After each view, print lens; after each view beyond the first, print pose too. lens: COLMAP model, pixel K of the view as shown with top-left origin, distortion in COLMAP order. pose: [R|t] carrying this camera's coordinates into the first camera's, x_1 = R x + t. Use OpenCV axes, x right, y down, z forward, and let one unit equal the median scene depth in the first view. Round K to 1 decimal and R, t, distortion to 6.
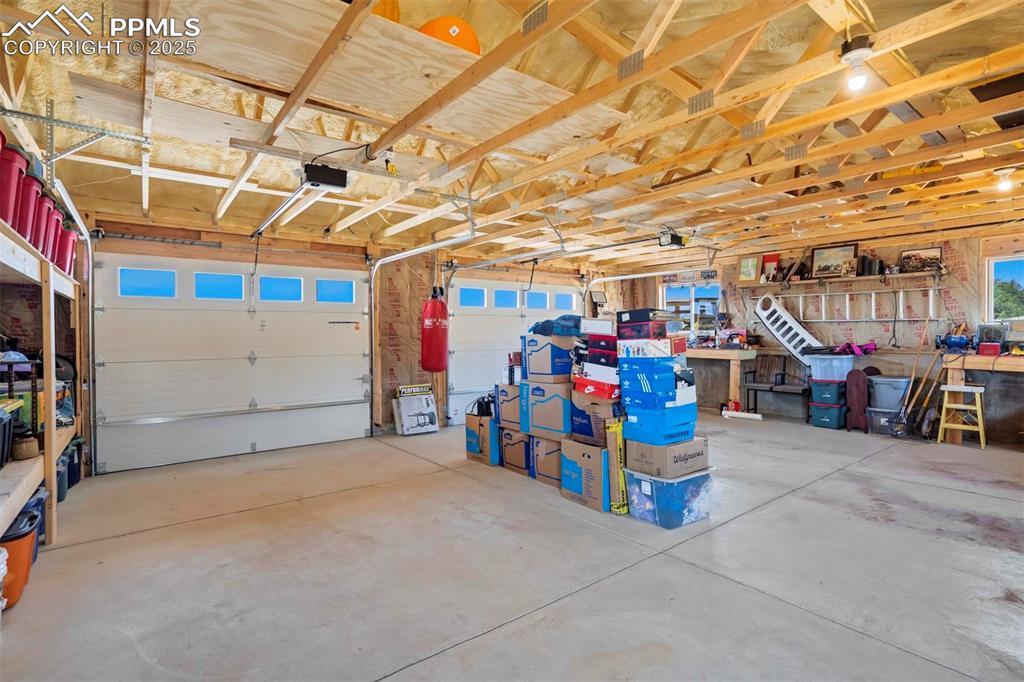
lens RADIAL K [[478.6, 0, 511.0], [0, 478.6, 348.0], [0, 0, 1]] dist [-0.048665, 0.023552]
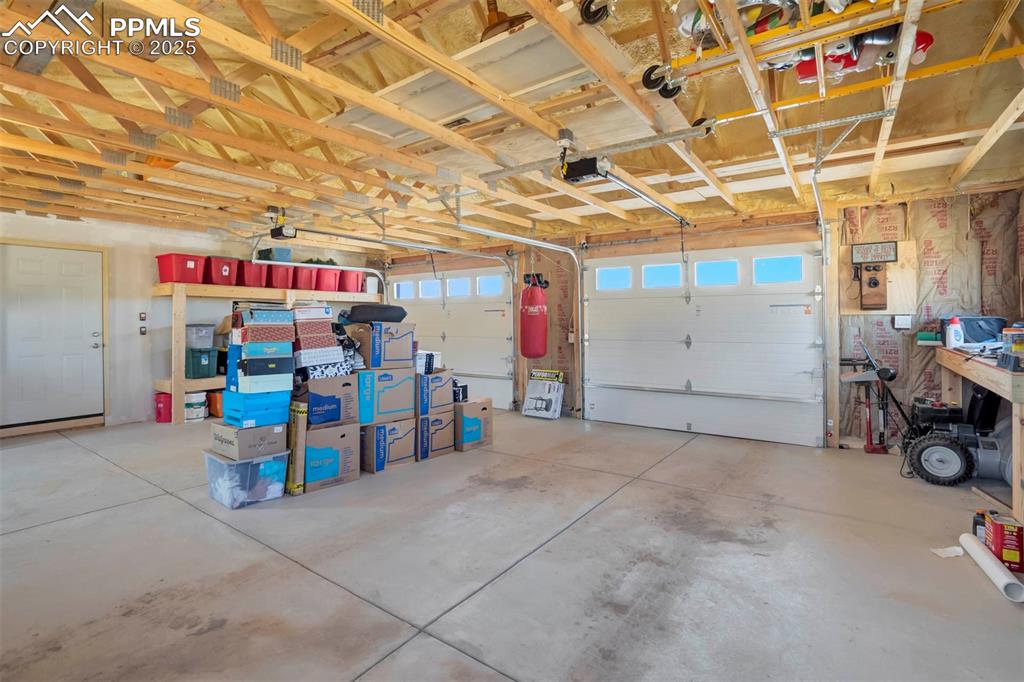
lens RADIAL K [[481.8, 0, 512.9], [0, 481.8, 317.4], [0, 0, 1]] dist [-0.015585, 0.007245]
pose [[0.301283, -0.001361, -0.953534, 1.311606], [-0.027380, 0.999574, -0.010078, -0.039856], [0.953142, 0.029144, 0.301117, 1.059185]]
